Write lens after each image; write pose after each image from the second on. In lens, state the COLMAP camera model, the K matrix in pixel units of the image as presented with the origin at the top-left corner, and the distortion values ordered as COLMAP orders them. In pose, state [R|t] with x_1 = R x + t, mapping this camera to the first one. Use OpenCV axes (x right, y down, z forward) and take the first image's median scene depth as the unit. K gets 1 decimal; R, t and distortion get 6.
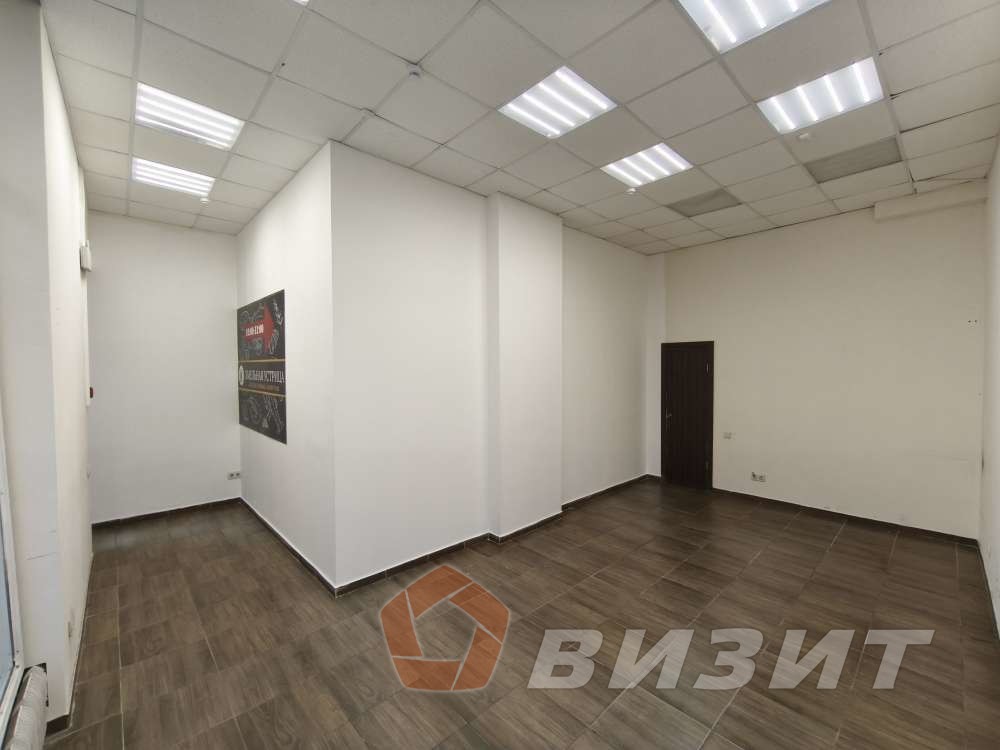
lens RADIAL K [[424.0, 0, 505.4], [0, 424.0, 370.6], [0, 0, 1]] dist [-0.000777, 0.000283]
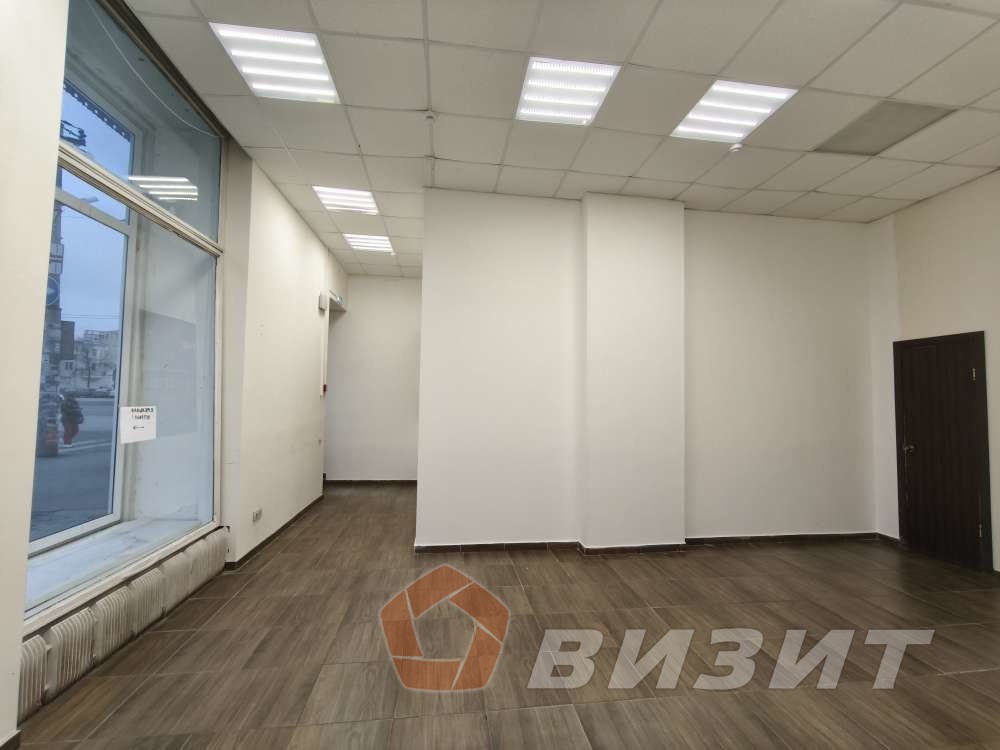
lens RADIAL K [[429.9, 0, 501.1], [0, 429.9, 372.2], [0, 0, 1]] dist [-0.004383, -0.000167]
pose [[0.806829, -0.021275, -0.590402, 0.418545], [-0.024692, 0.997264, -0.069679, 0.078065], [0.590269, 0.070798, 0.804096, 0.100635]]
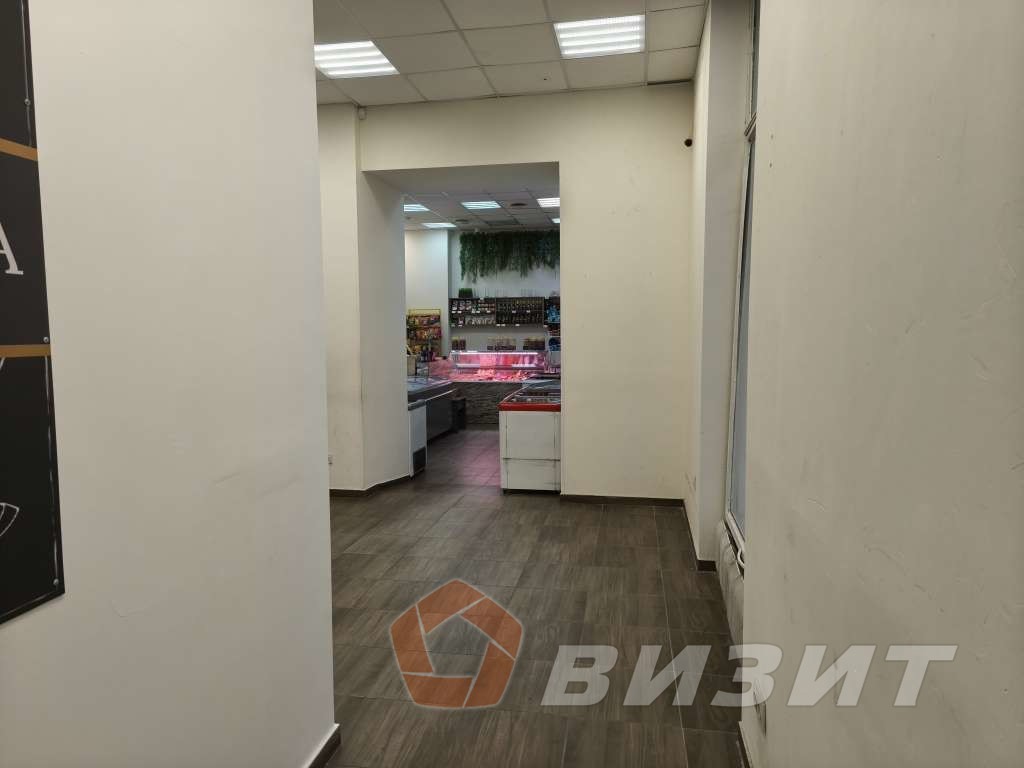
lens RADIAL K [[678.2, 0, 512.0], [0, 678.2, 384.0], [0, 0, 1]] dist [0.038678, -0.003721]
pose [[-0.596810, -0.056393, 0.800398, -0.916007], [0.024292, 0.995800, 0.088273, 0.054323], [-0.802014, 0.072126, -0.592934, 1.034003]]
